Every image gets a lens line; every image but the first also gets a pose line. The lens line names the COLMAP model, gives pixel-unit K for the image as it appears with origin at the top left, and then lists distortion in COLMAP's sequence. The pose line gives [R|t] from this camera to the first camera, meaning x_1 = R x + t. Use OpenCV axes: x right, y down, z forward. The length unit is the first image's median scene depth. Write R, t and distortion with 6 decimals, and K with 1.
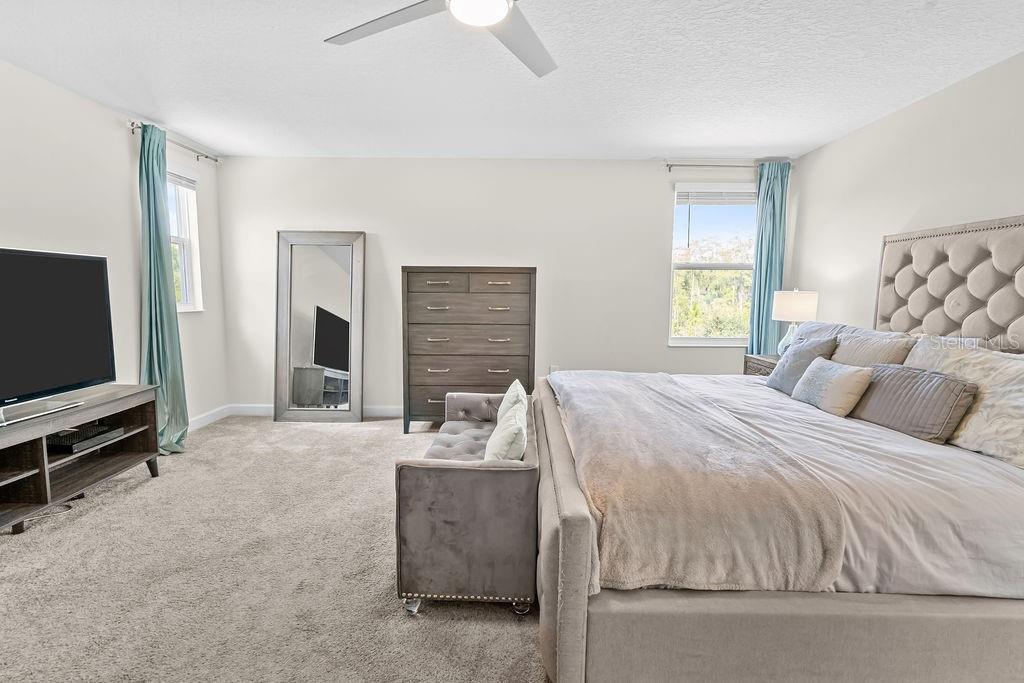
lens RADIAL K [[481.0, 0, 512.0], [0, 481.0, 341.5], [0, 0, 1]] dist [0.003064, 0.000730]
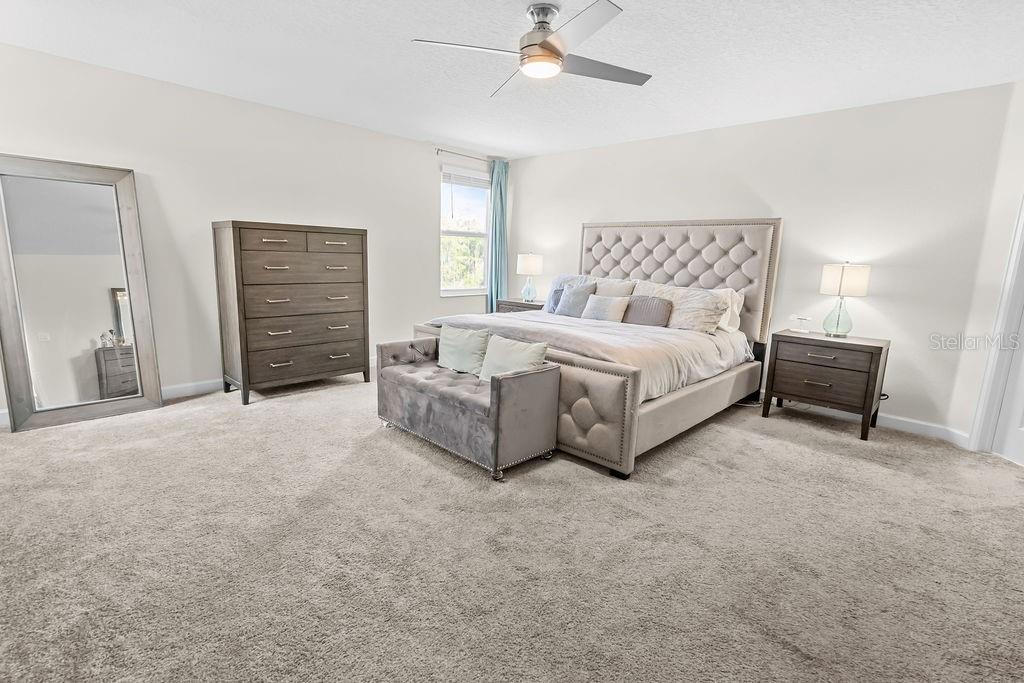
lens RADIAL K [[481.0, 0, 512.0], [0, 481.0, 341.5], [0, 0, 1]] dist [0.003064, 0.000730]
pose [[0.684125, -0.117566, 0.719827, -0.544541], [0.053778, 0.992368, 0.110969, -0.004619], [-0.727379, -0.037206, 0.685227, -0.002300]]
